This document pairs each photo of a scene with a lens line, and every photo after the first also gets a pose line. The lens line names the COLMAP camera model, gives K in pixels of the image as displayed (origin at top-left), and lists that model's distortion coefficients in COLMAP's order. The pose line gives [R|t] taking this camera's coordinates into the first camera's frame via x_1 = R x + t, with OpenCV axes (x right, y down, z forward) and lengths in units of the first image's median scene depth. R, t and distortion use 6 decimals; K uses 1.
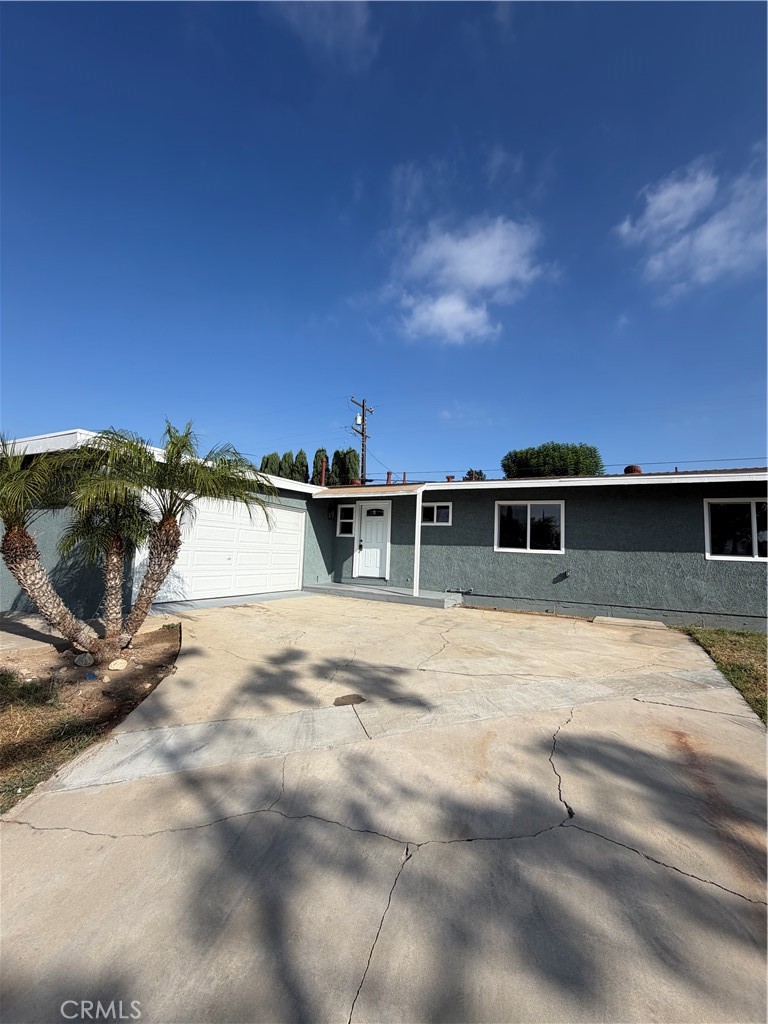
lens RADIAL K [[410.1, 0, 365.2], [0, 410.1, 529.6], [0, 0, 1]] dist [0.000448, -0.000493]
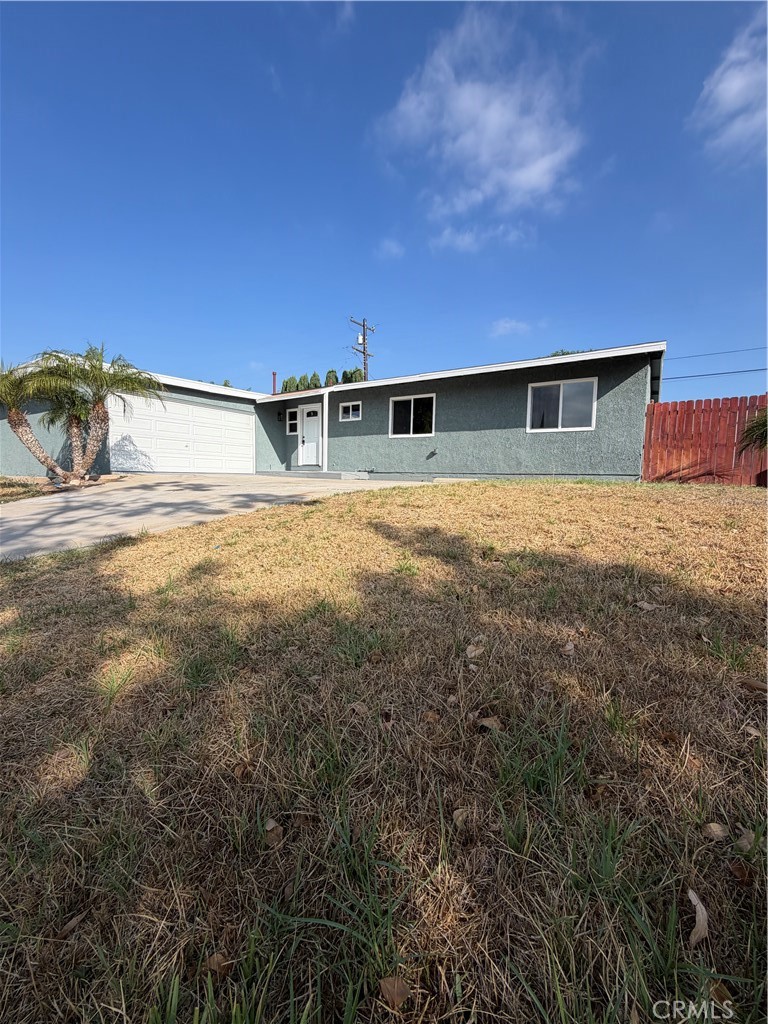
lens RADIAL K [[410.1, 0, 378.0], [0, 410.1, 509.3], [0, 0, 1]] dist [0.000448, -0.000493]
pose [[0.991122, -0.011644, -0.132444, 0.457907], [0.028060, 0.992038, 0.122771, 0.119188], [0.129960, -0.125398, 0.983558, -0.299130]]
